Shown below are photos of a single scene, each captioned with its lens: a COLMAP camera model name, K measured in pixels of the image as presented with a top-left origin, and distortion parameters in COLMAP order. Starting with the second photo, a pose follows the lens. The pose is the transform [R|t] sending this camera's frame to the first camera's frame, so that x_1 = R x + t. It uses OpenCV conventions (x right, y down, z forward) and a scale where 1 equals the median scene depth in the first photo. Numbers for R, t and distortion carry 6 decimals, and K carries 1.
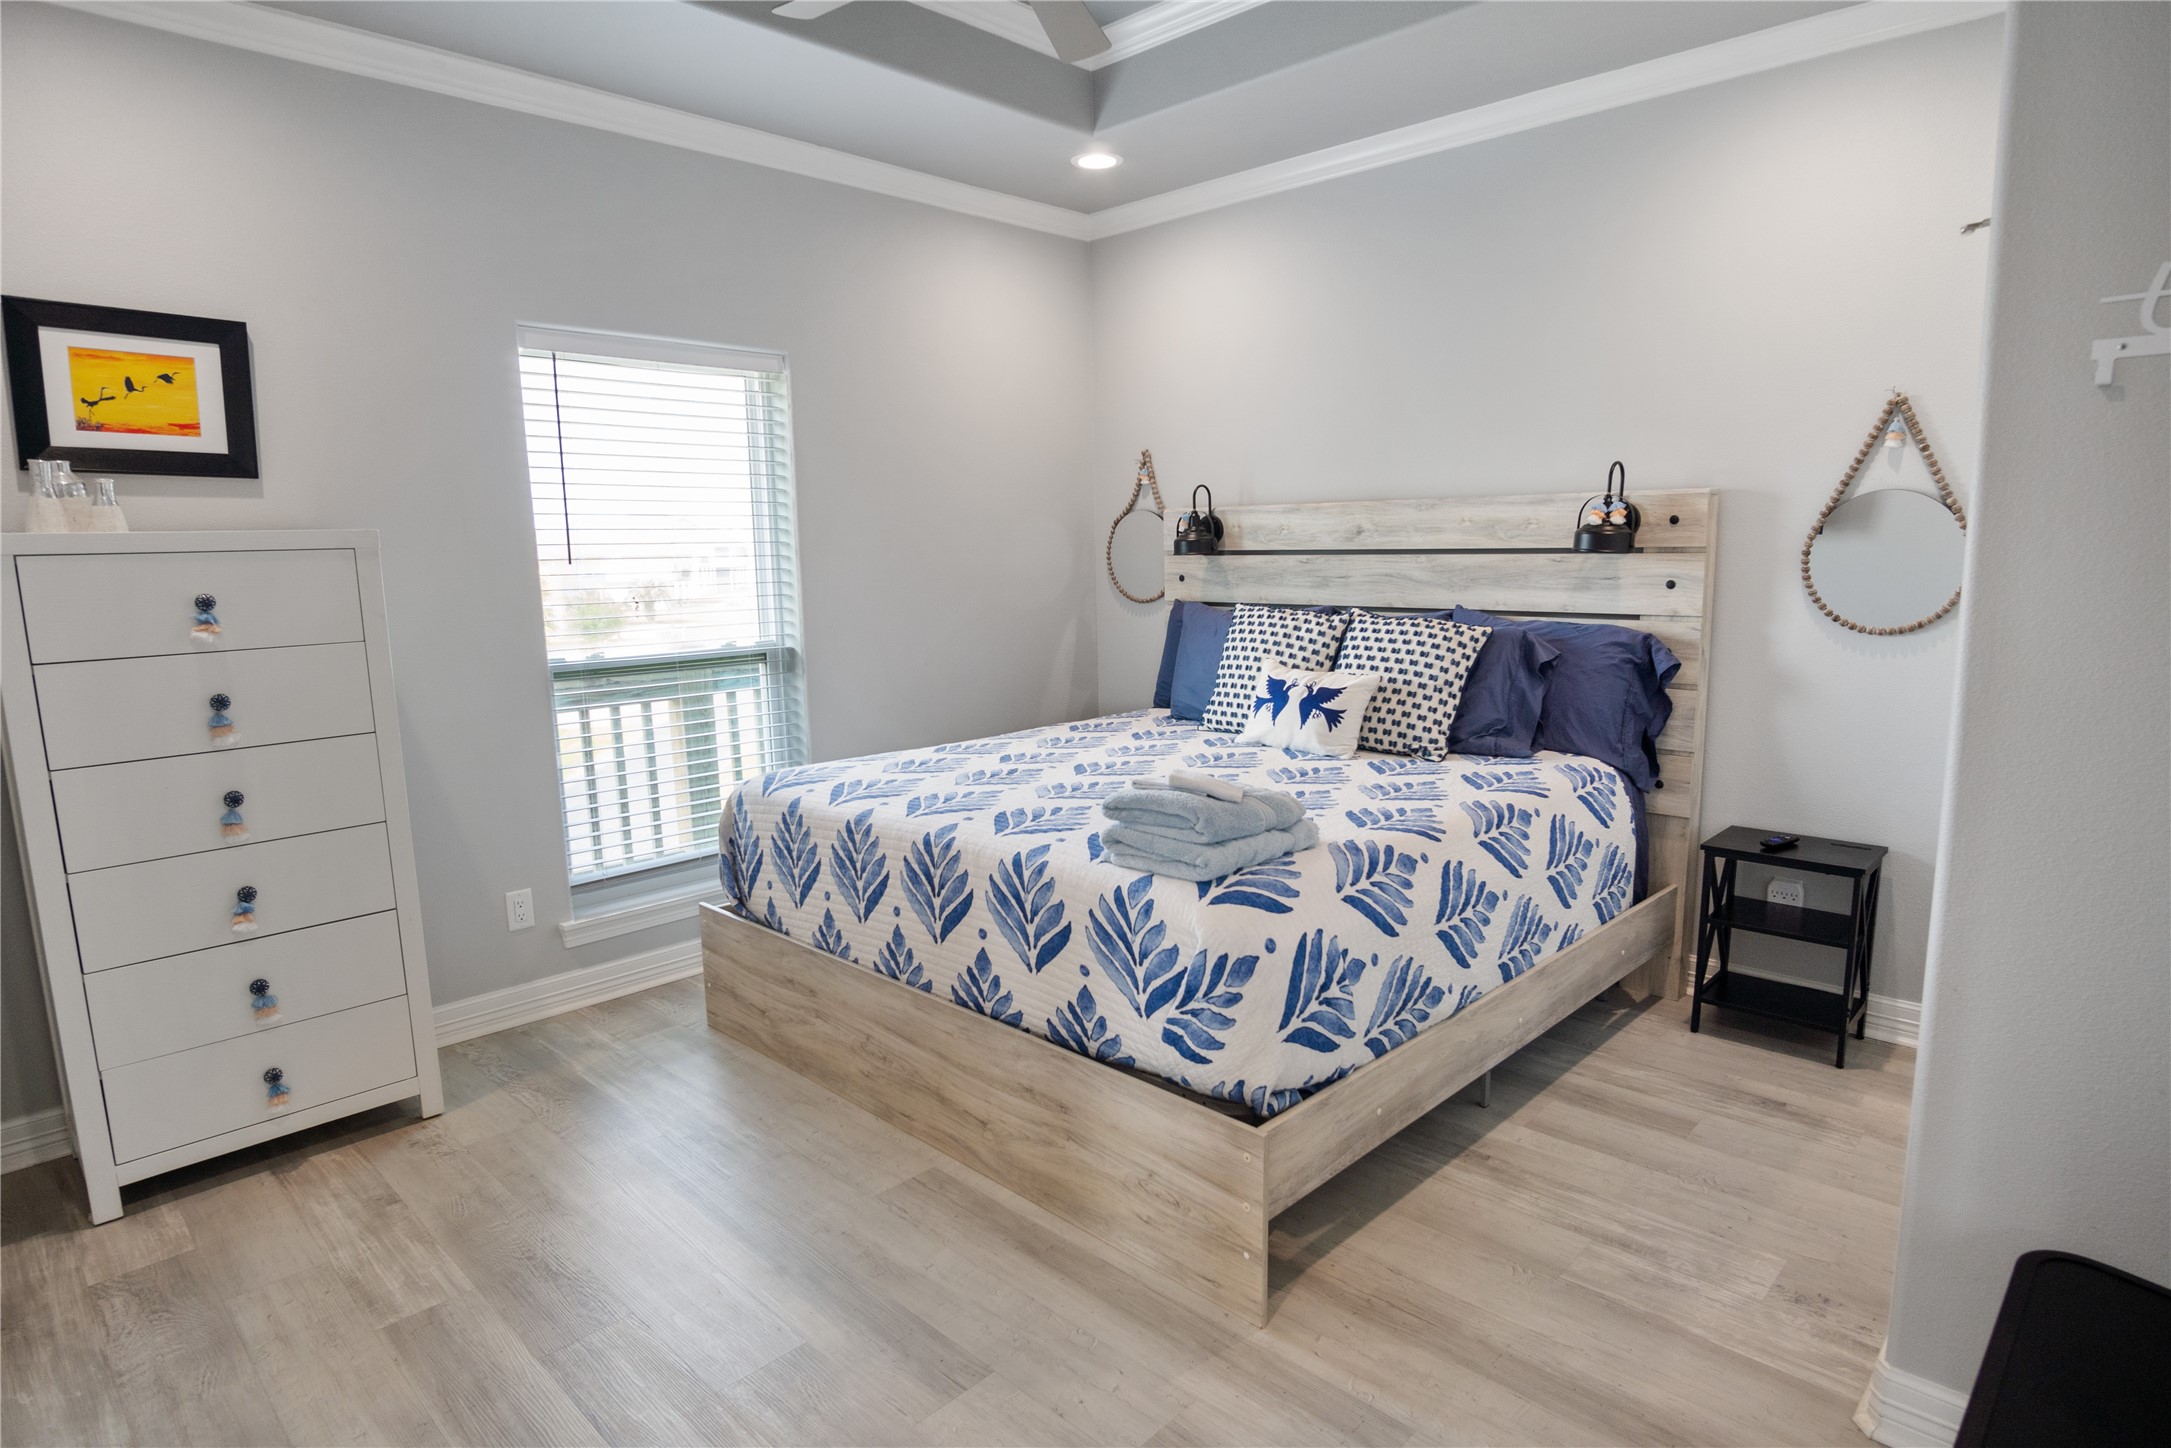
lens RADIAL K [[1173.6, 0, 1073.7], [0, 1173.6, 721.6], [0, 0, 1]] dist [-0.035847, 0.009860]
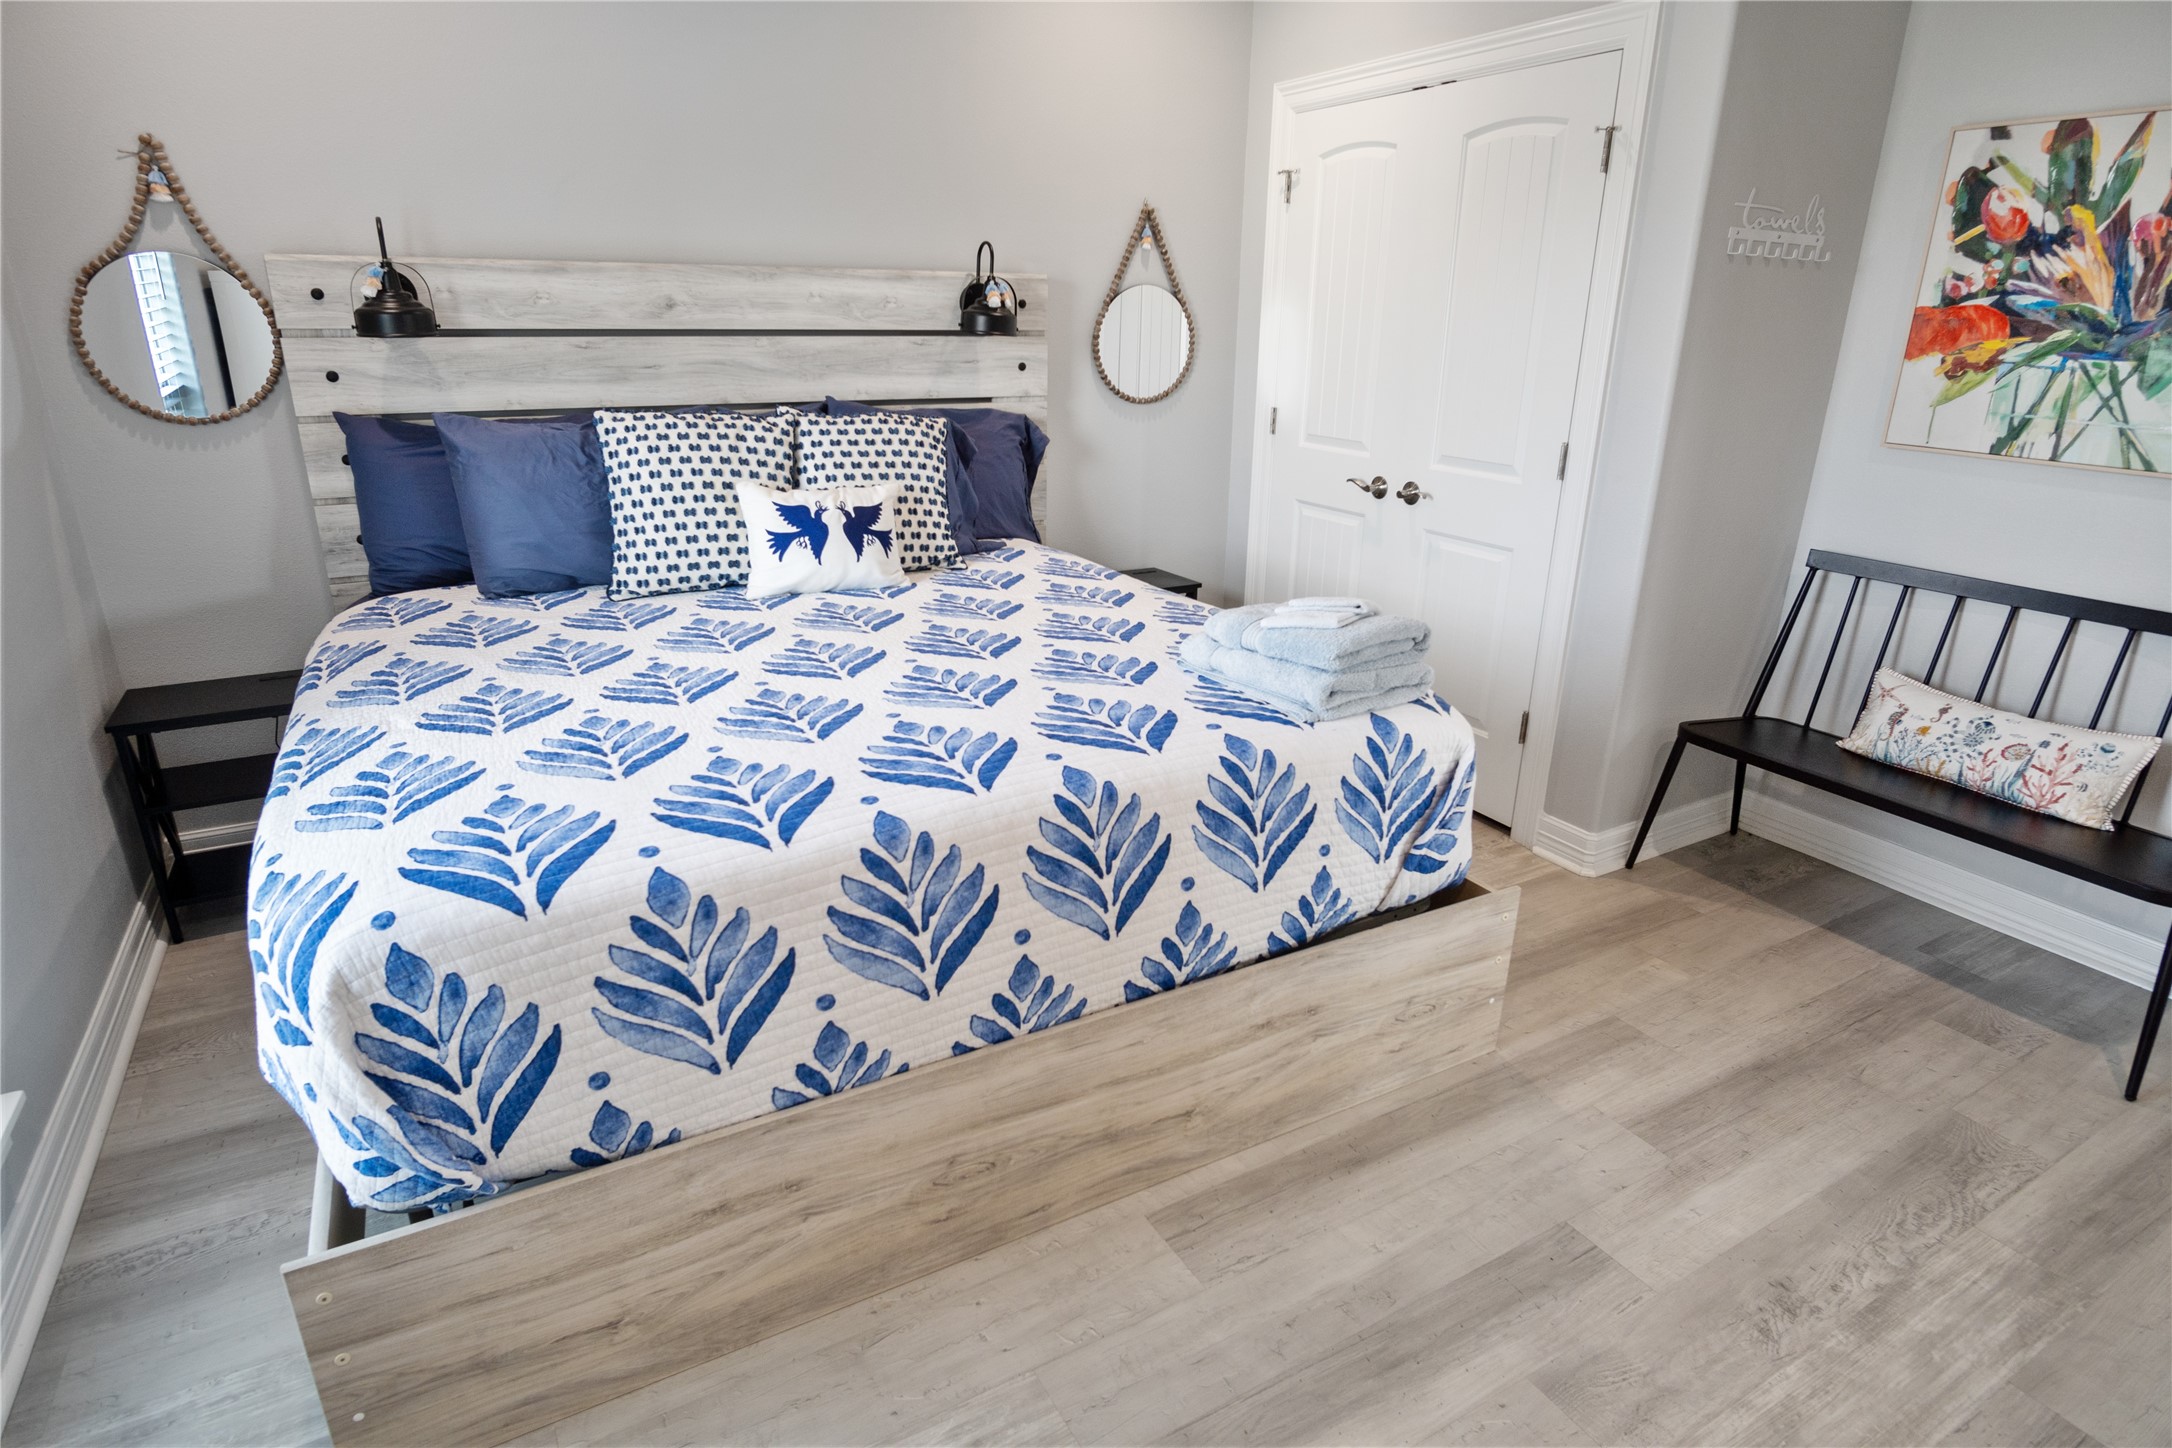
lens RADIAL K [[1174.1, 0, 1080.2], [0, 1174.1, 727.9], [0, 0, 1]] dist [-0.035847, 0.009860]
pose [[0.271951, -0.301690, 0.913798, -0.586592], [0.123725, 0.952667, 0.277701, -0.098147], [-0.954324, 0.037539, 0.296405, 0.673414]]
